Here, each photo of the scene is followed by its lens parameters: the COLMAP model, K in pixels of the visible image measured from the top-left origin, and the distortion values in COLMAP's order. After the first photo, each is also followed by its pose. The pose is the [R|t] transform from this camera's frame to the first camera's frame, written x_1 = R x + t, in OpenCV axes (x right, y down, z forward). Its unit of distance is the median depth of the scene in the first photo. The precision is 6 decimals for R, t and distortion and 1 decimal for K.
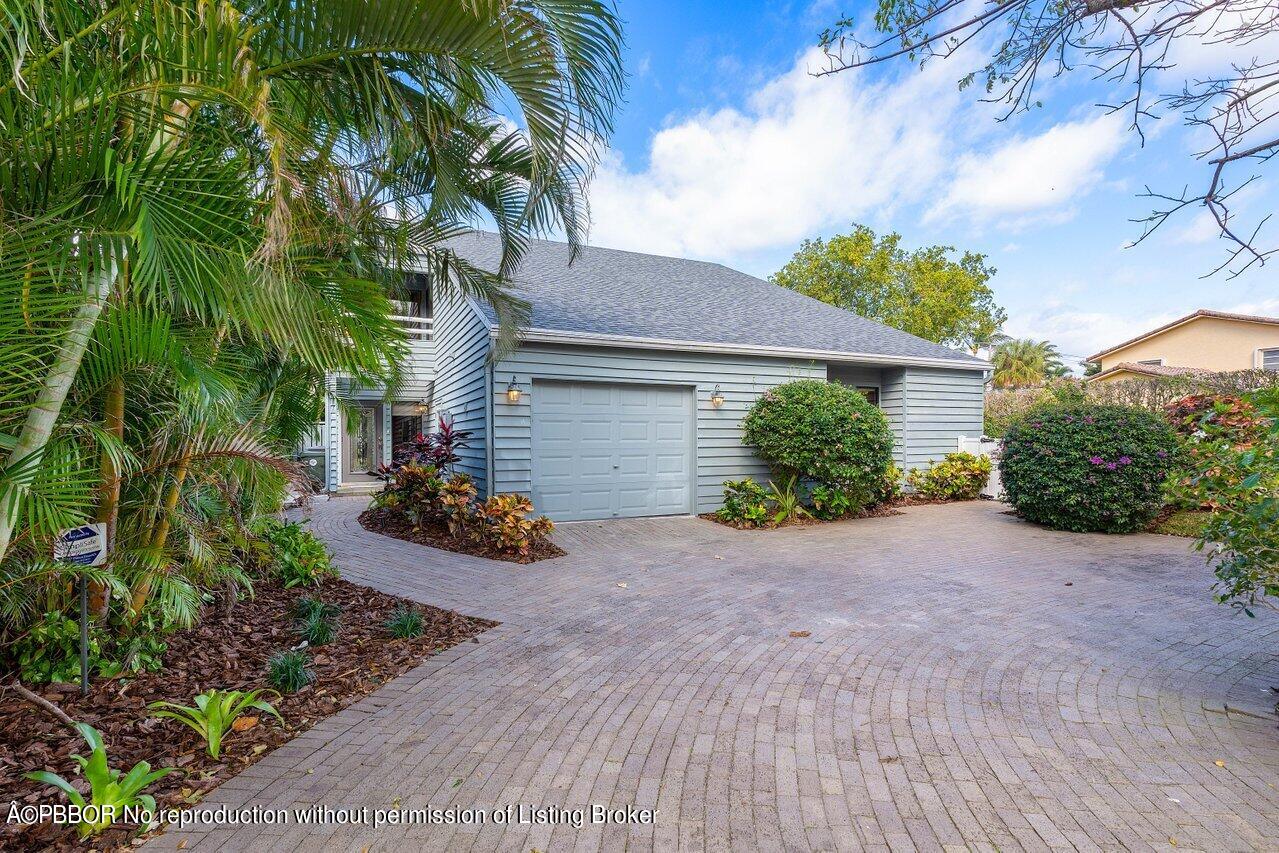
lens RADIAL K [[625.2, 0, 644.1], [0, 625.2, 419.9], [0, 0, 1]] dist [-0.000650, -0.000021]
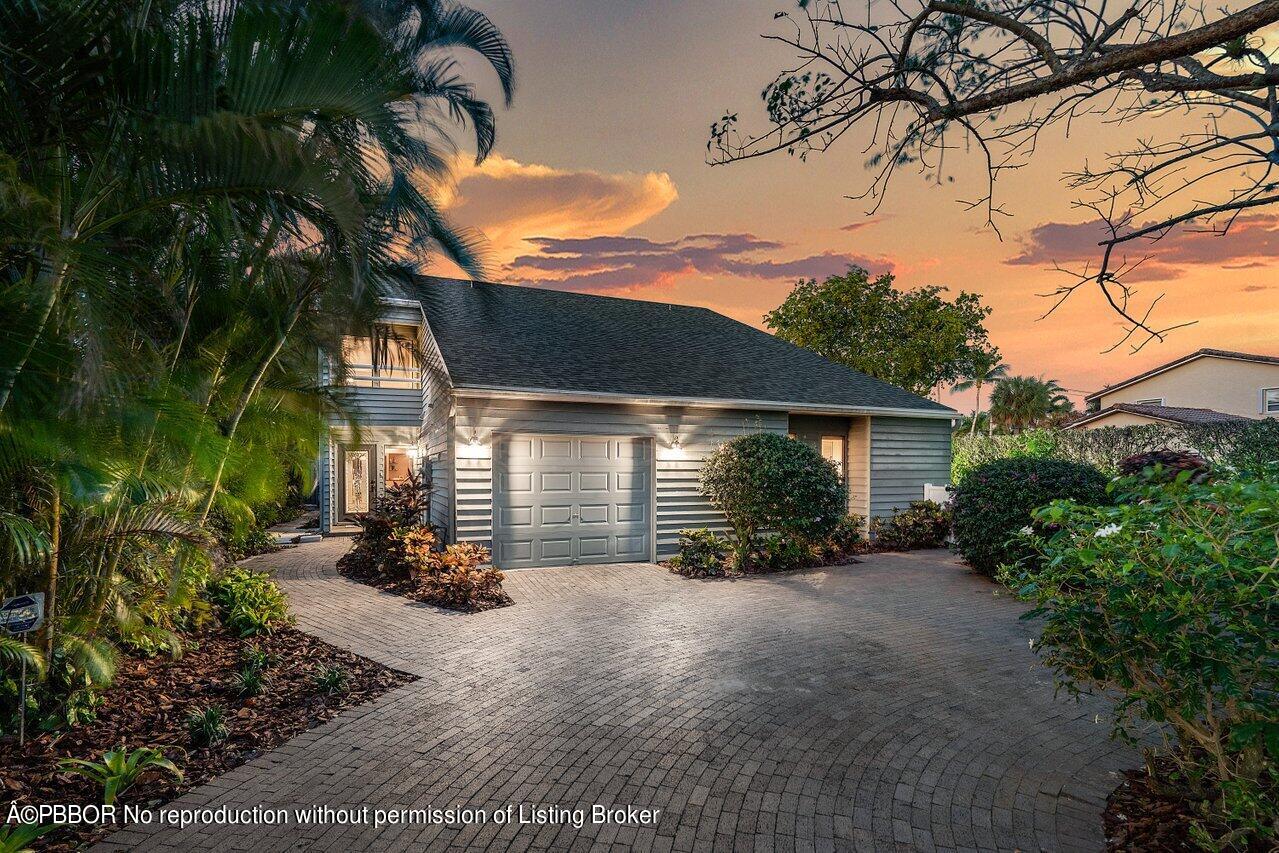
lens RADIAL K [[610.5, 0, 638.6], [0, 610.5, 449.0], [0, 0, 1]] dist [-0.001859, 0.000130]
pose [[0.998546, 0.003452, -0.053793, 0.193243], [-0.003113, 0.999975, 0.006394, -0.074910], [0.053814, -0.006217, 0.998532, -0.029051]]
